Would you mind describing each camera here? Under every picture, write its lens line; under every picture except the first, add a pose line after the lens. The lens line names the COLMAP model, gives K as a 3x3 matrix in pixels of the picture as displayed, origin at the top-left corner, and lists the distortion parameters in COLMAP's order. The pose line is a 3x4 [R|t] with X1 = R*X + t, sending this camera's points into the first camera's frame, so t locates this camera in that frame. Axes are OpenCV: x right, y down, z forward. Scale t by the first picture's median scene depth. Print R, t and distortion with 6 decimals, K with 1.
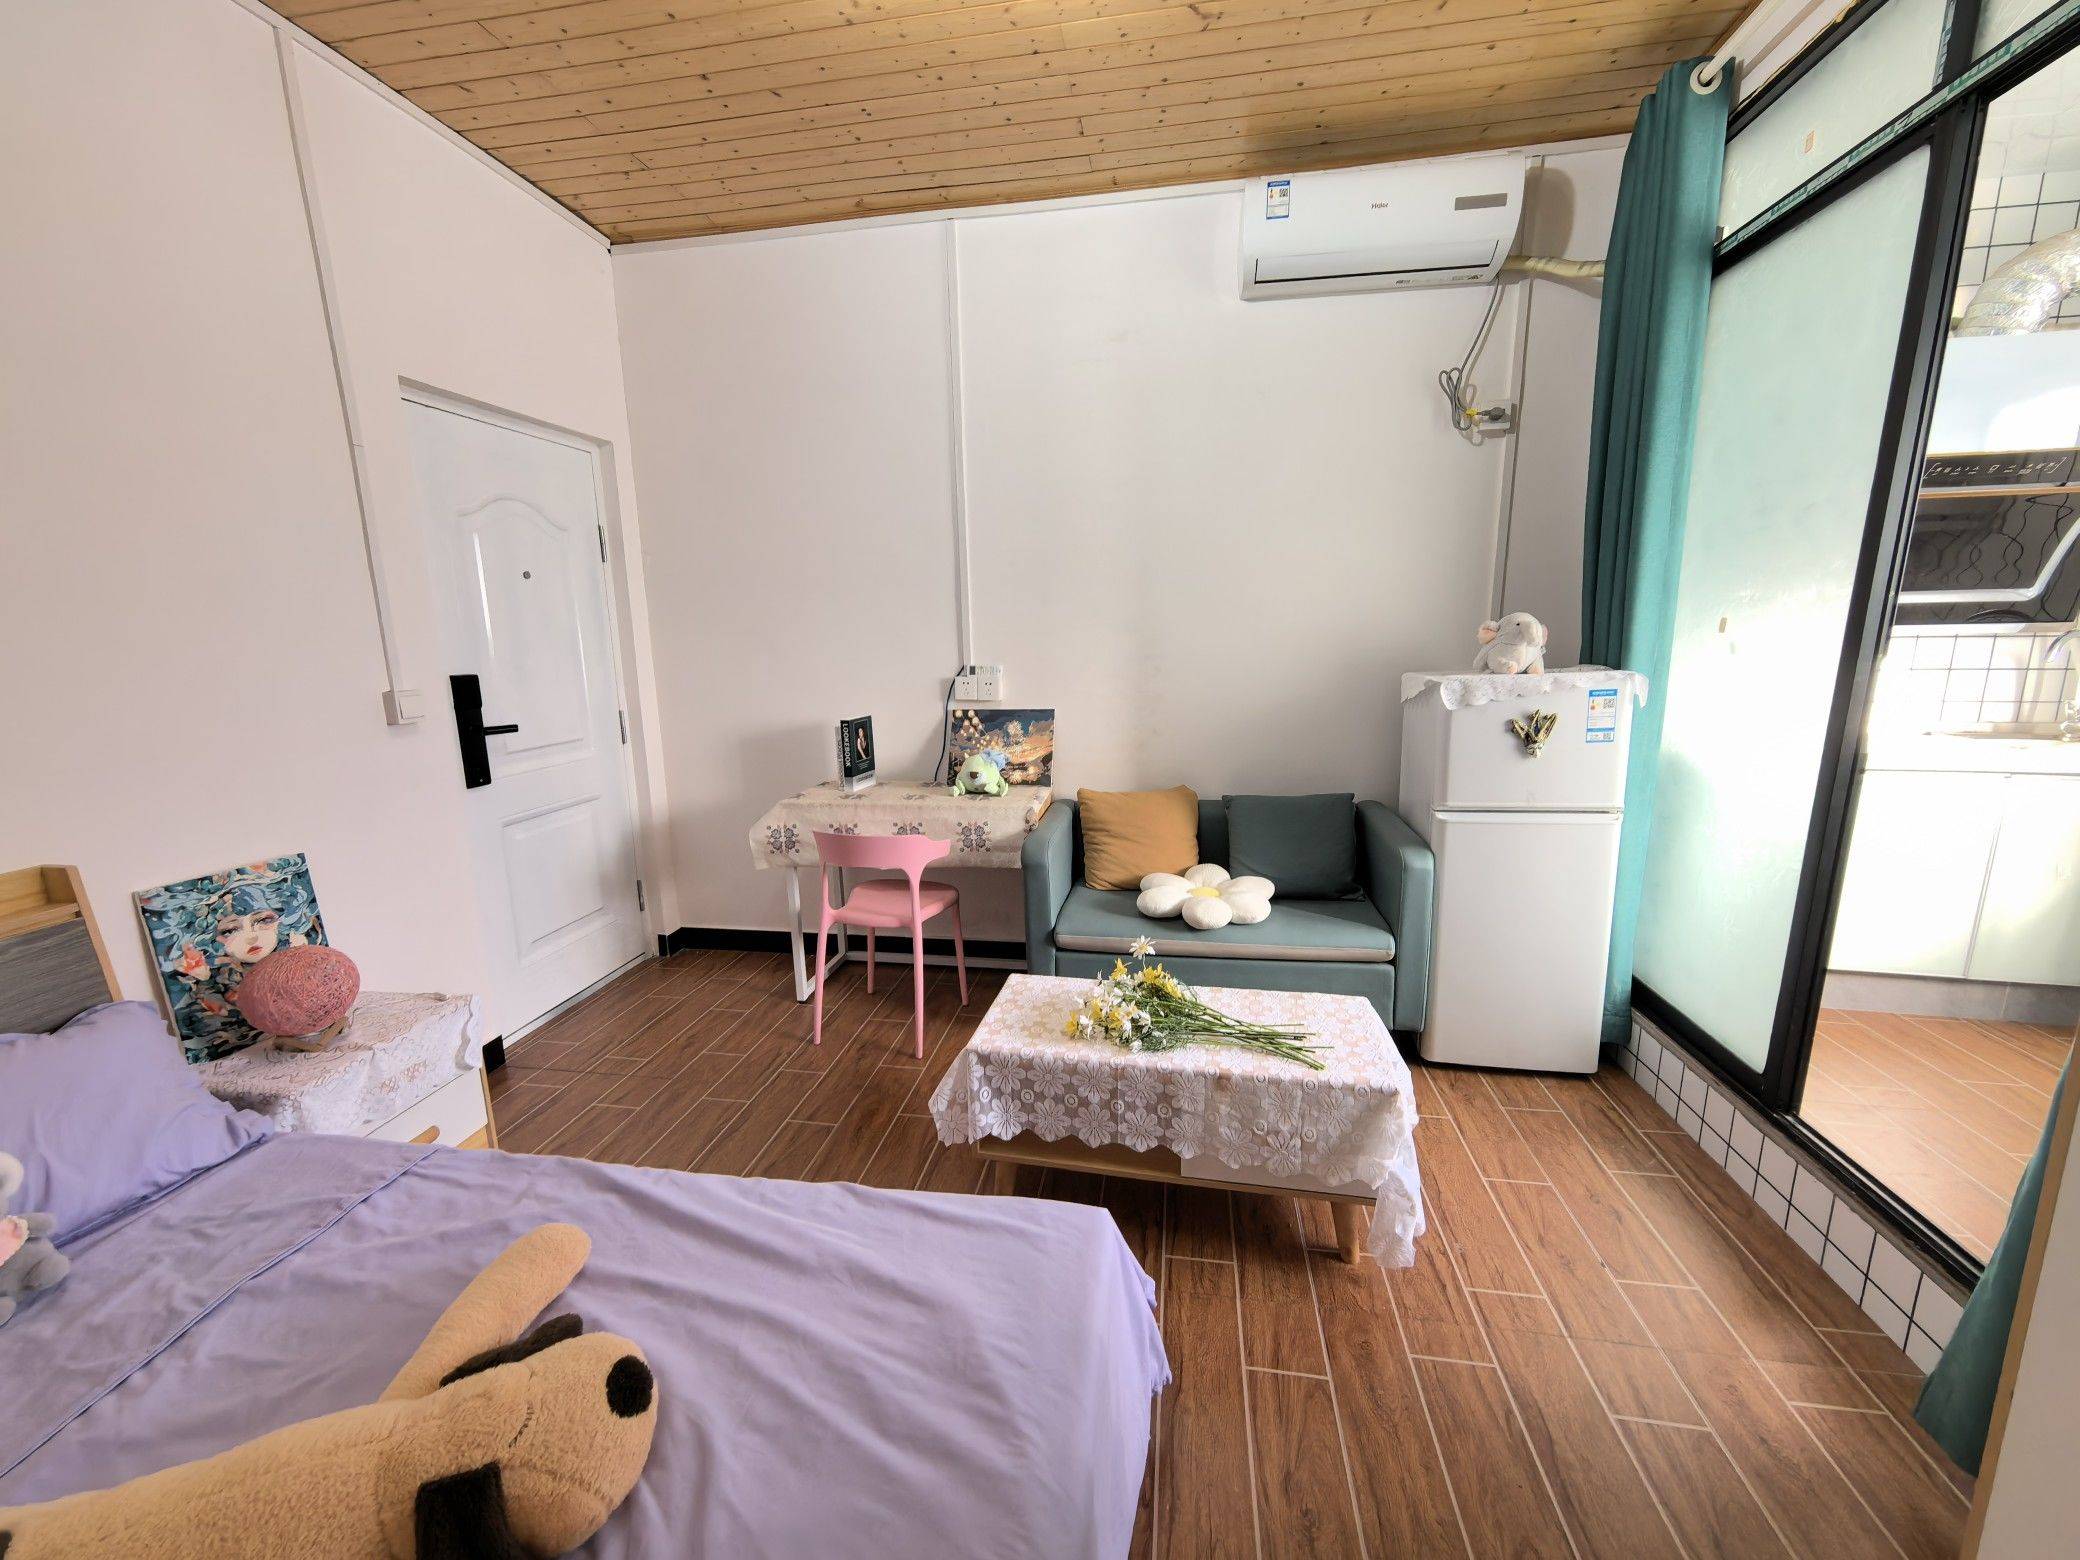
lens RADIAL K [[816.8, 0, 1047.3], [0, 816.8, 789.6], [0, 0, 1]] dist [0.014042, -0.003621]
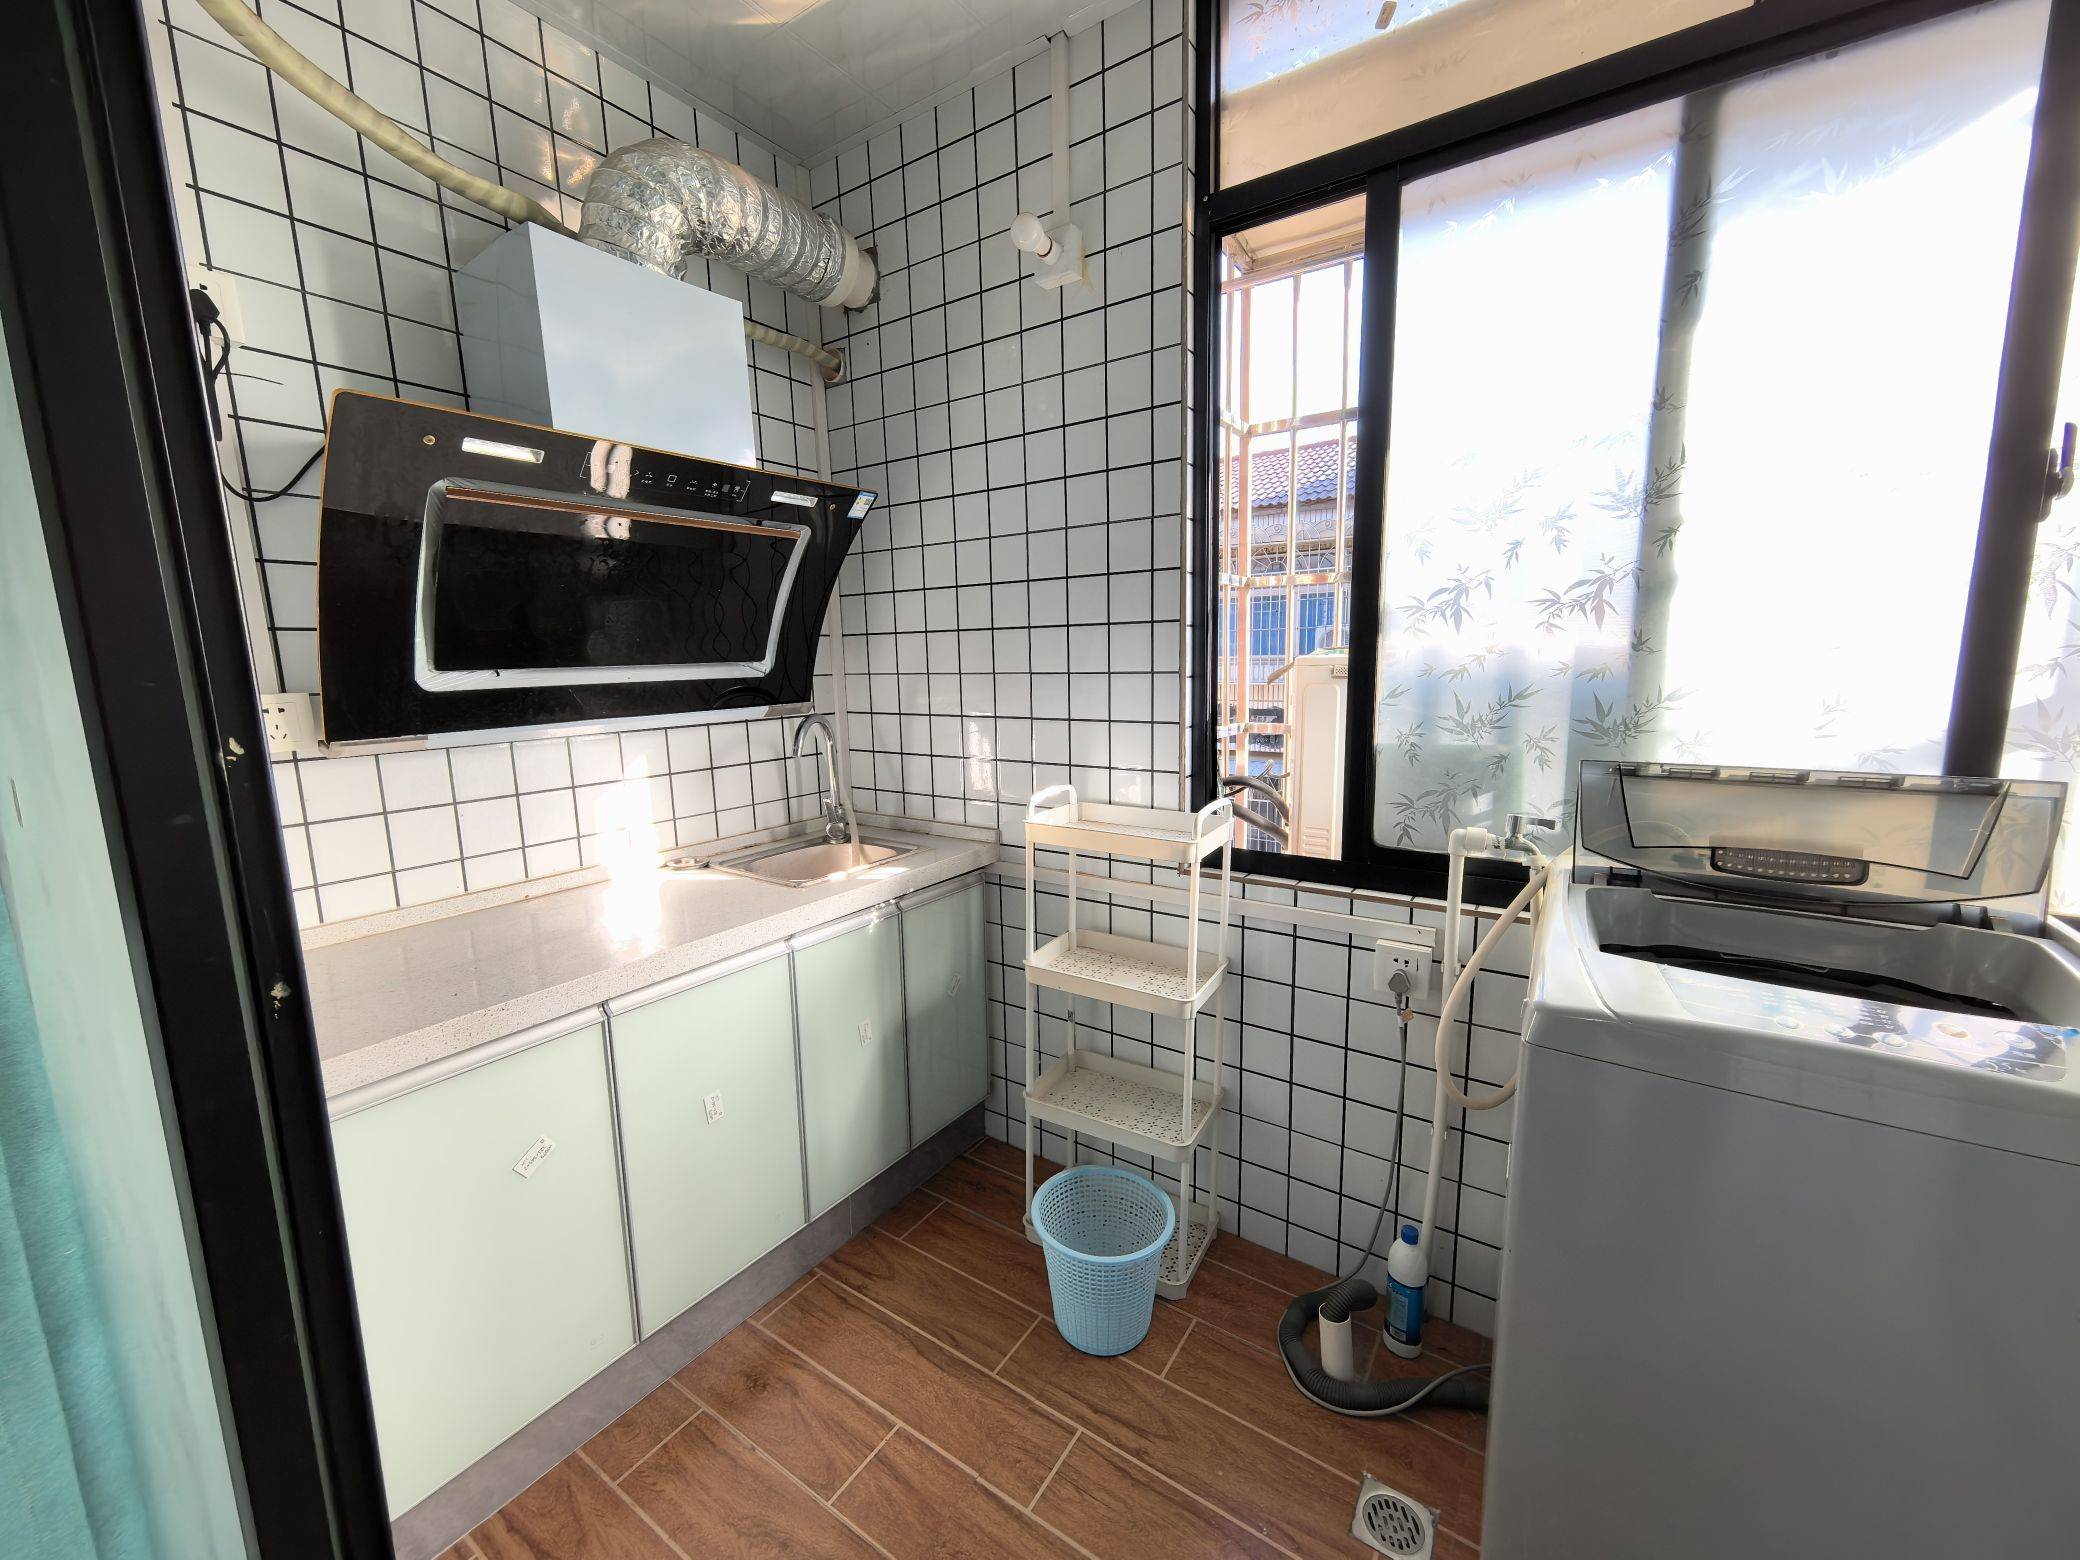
lens RADIAL K [[816.8, 0, 1041.4], [0, 816.8, 787.7], [0, 0, 1]] dist [0.014042, -0.003621]
pose [[0.417060, -0.142743, 0.897600, 0.755332], [0.186110, 0.980076, 0.069384, -0.166766], [-0.889620, 0.138115, 0.435316, 0.576672]]
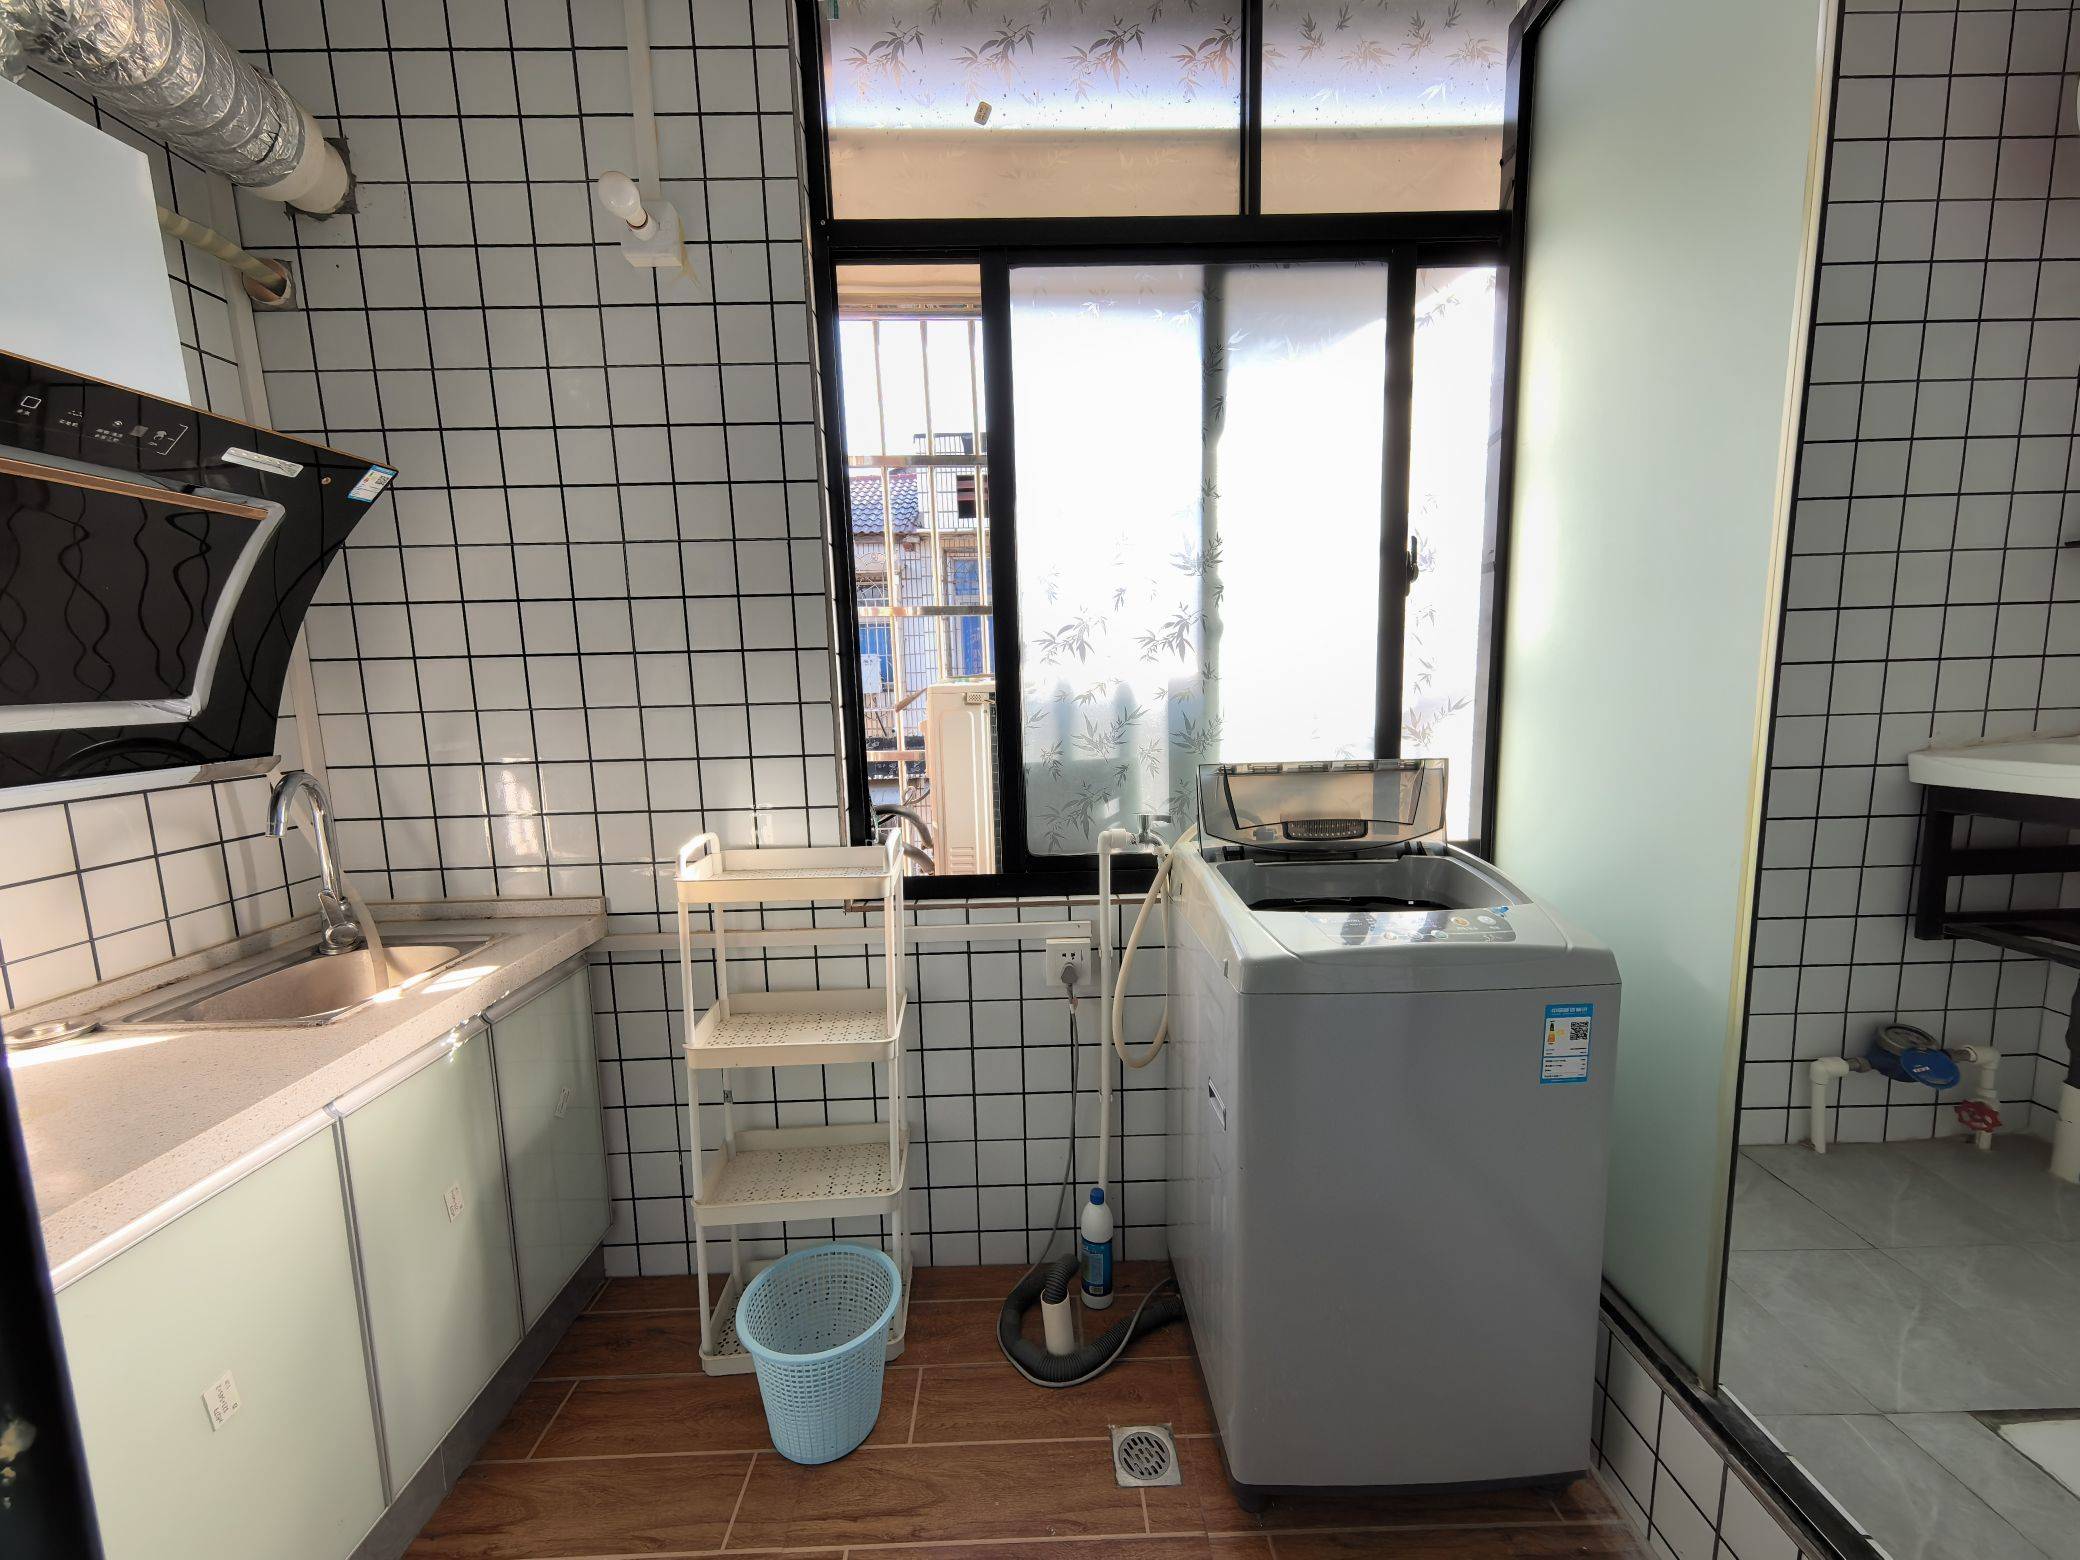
lens RADIAL K [[816.8, 0, 1050.3], [0, 816.8, 785.9], [0, 0, 1]] dist [0.014042, -0.003621]
pose [[-0.181133, -0.119572, 0.976163, 0.750540], [0.211678, 0.964577, 0.157431, -0.199684], [-0.960408, 0.235148, -0.149406, 0.731895]]
